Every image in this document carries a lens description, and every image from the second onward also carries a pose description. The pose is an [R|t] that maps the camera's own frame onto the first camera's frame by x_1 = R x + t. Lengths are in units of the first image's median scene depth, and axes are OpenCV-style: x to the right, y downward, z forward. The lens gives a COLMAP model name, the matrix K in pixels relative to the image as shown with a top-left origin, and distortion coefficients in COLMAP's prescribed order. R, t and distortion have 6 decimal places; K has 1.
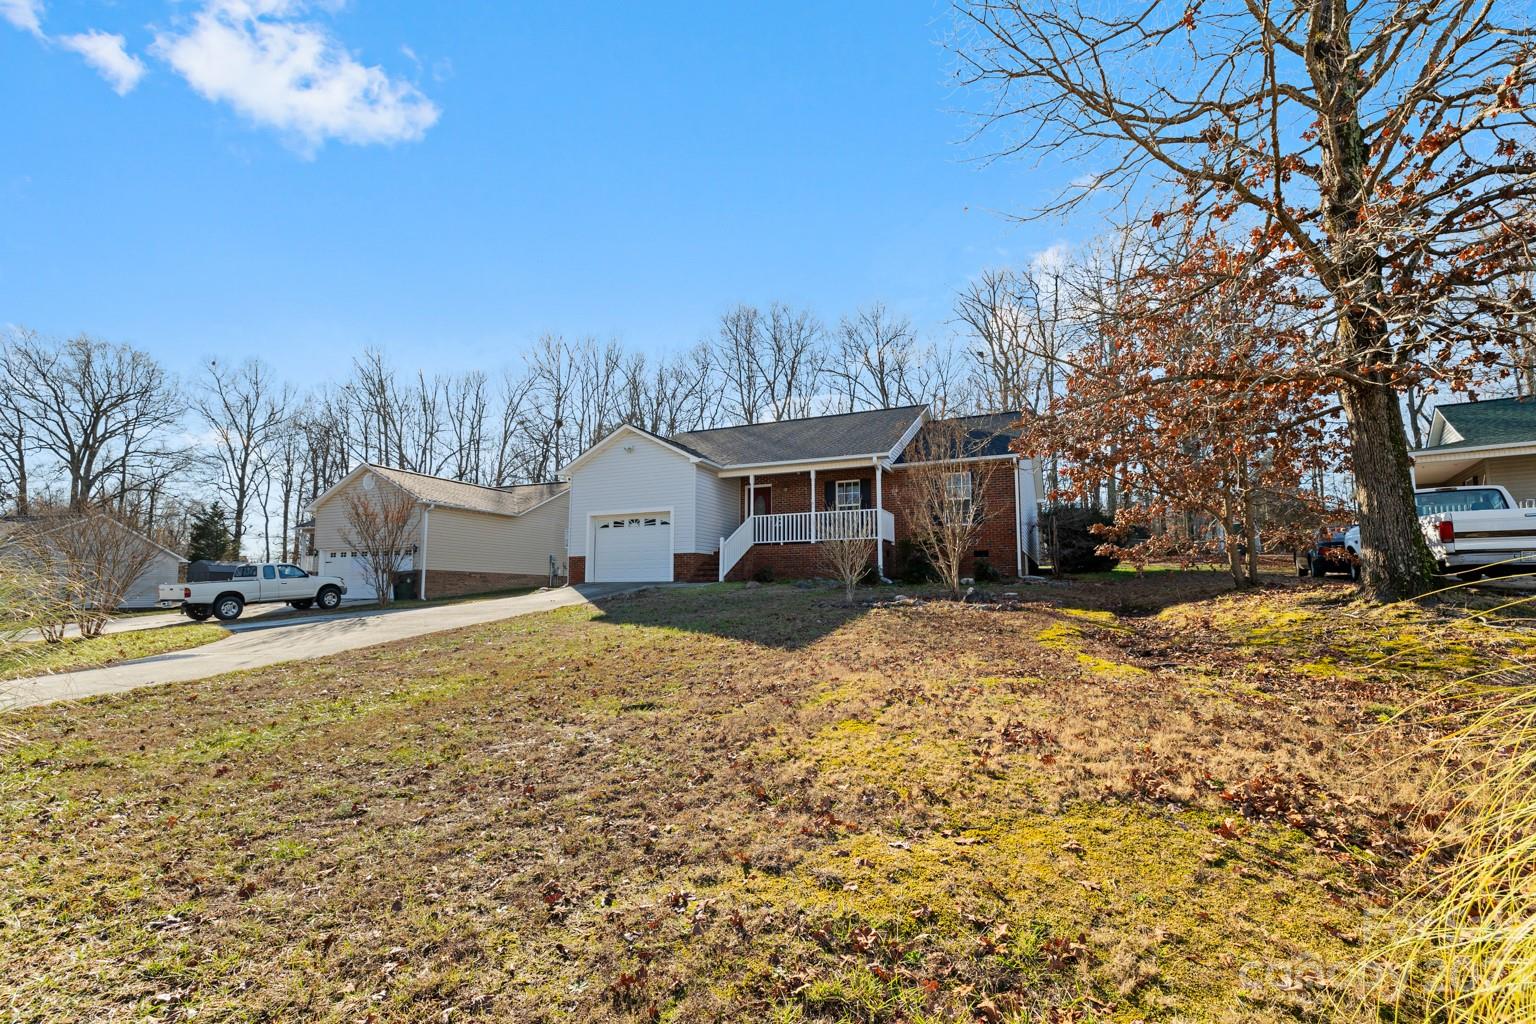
lens RADIAL K [[660.6, 0, 768.9], [0, 660.6, 518.5], [0, 0, 1]] dist [0.002121, -0.000435]
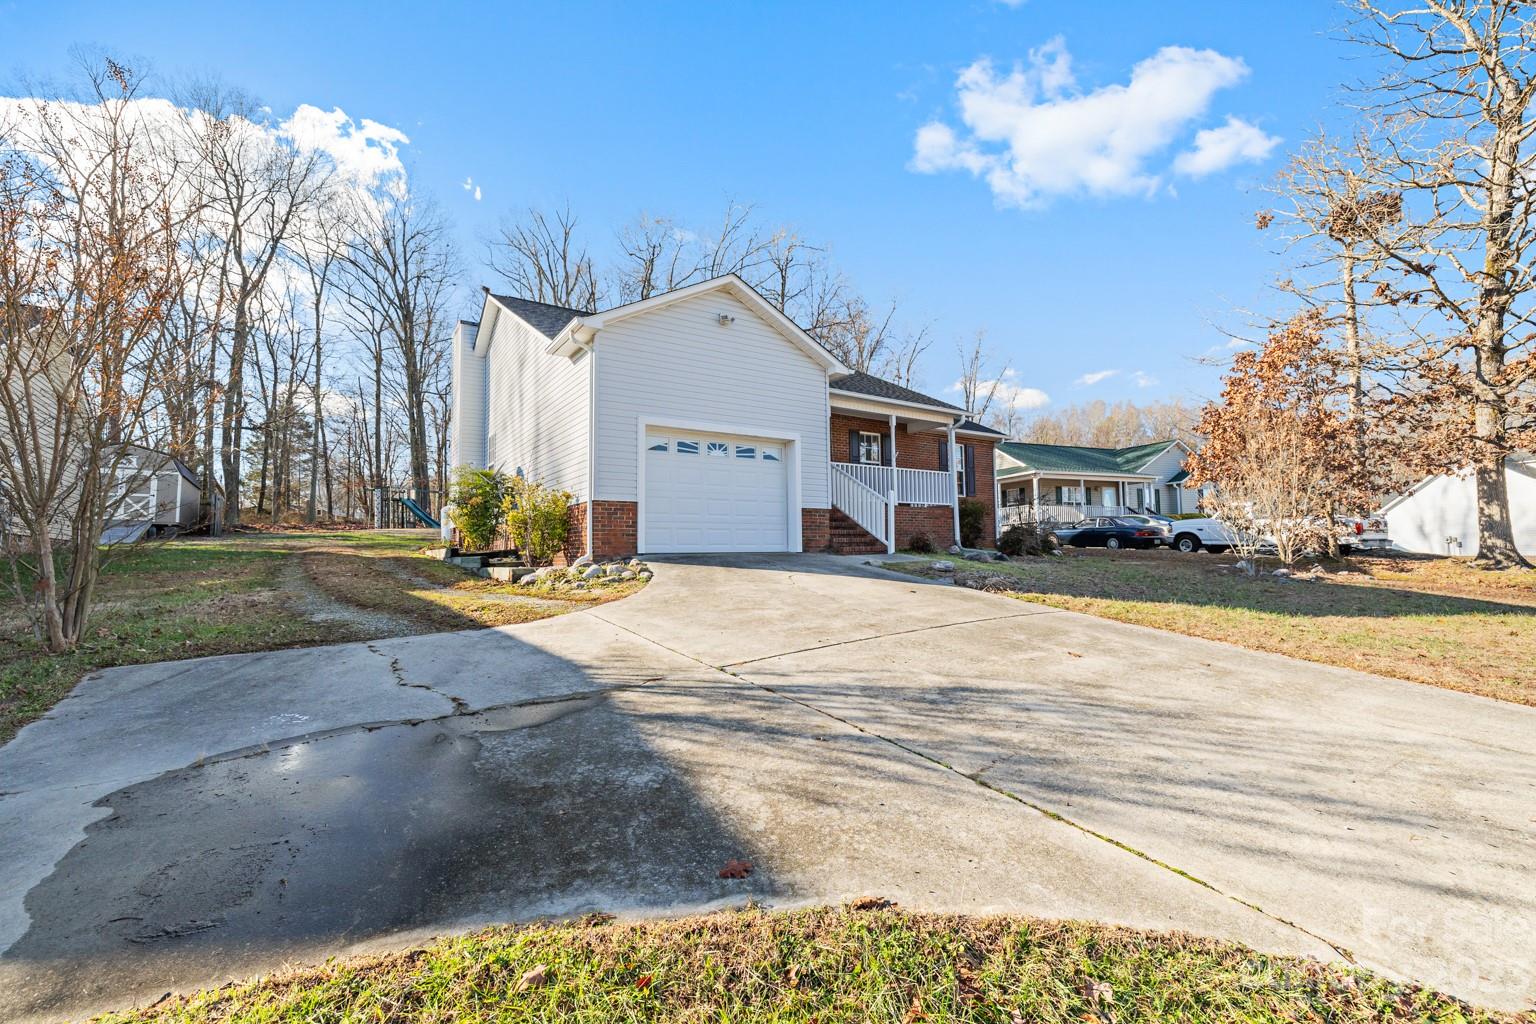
lens RADIAL K [[660.6, 0, 769.1], [0, 660.6, 501.9], [0, 0, 1]] dist [0.002121, -0.000435]
pose [[0.544228, 0.066330, 0.836311, -0.660544], [-0.087935, 0.995888, -0.021763, 0.060522], [-0.834316, -0.061697, 0.547823, 0.649617]]
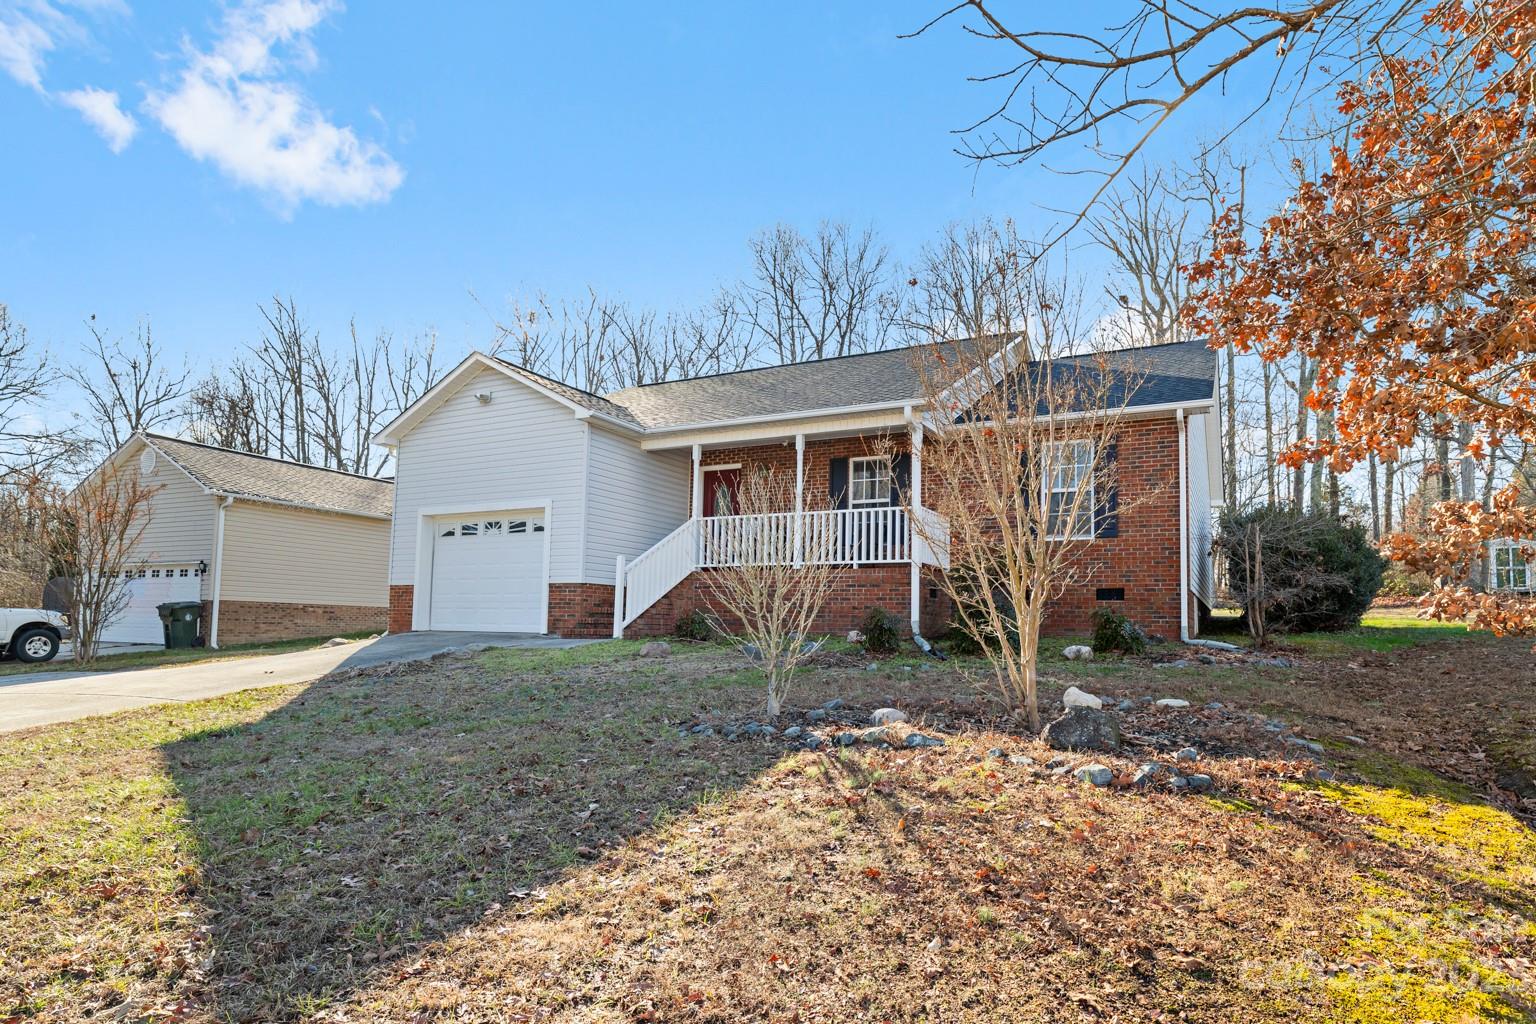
lens RADIAL K [[842.5, 0, 796.1], [0, 842.5, 567.8], [0, 0, 1]] dist [-0.006021, 0.000930]
pose [[0.998359, 0.014962, -0.055267, 0.099083], [-0.012634, 0.999028, 0.042221, 0.006698], [0.055845, -0.041454, 0.997579, 0.289356]]
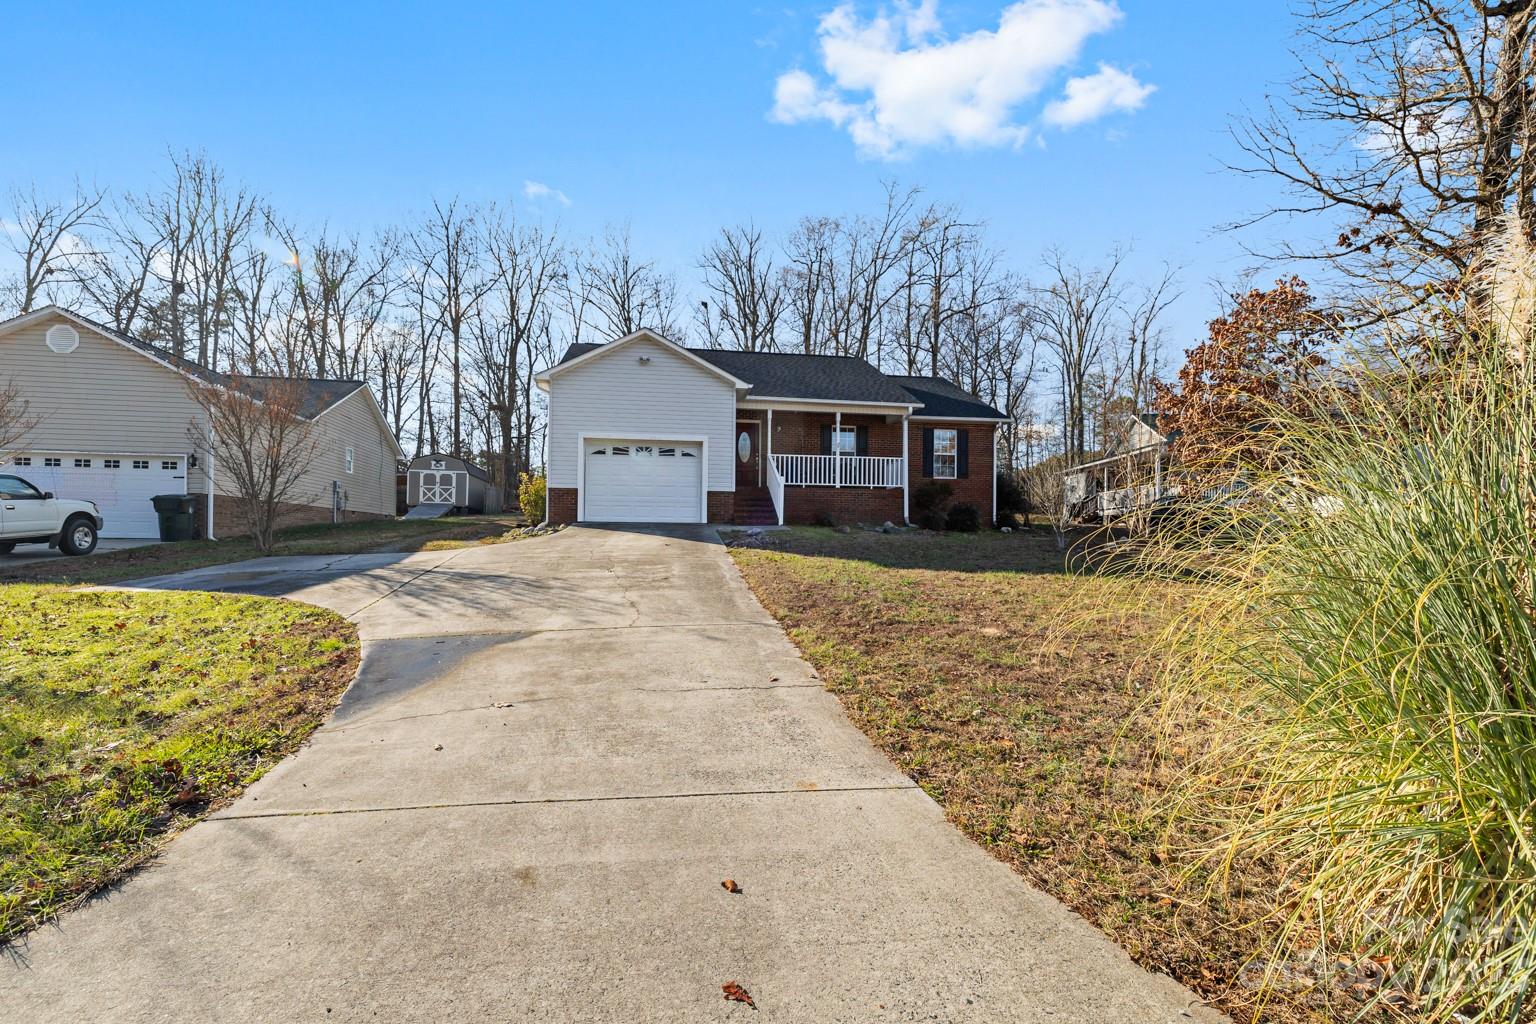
lens RADIAL K [[660.6, 0, 751.5], [0, 660.6, 525.1], [0, 0, 1]] dist [0.002121, -0.000435]
pose [[0.846472, 0.022050, 0.531977, -0.531960], [-0.072137, 0.994679, 0.073554, 0.028092], [-0.527525, -0.100637, 0.843558, 0.221331]]
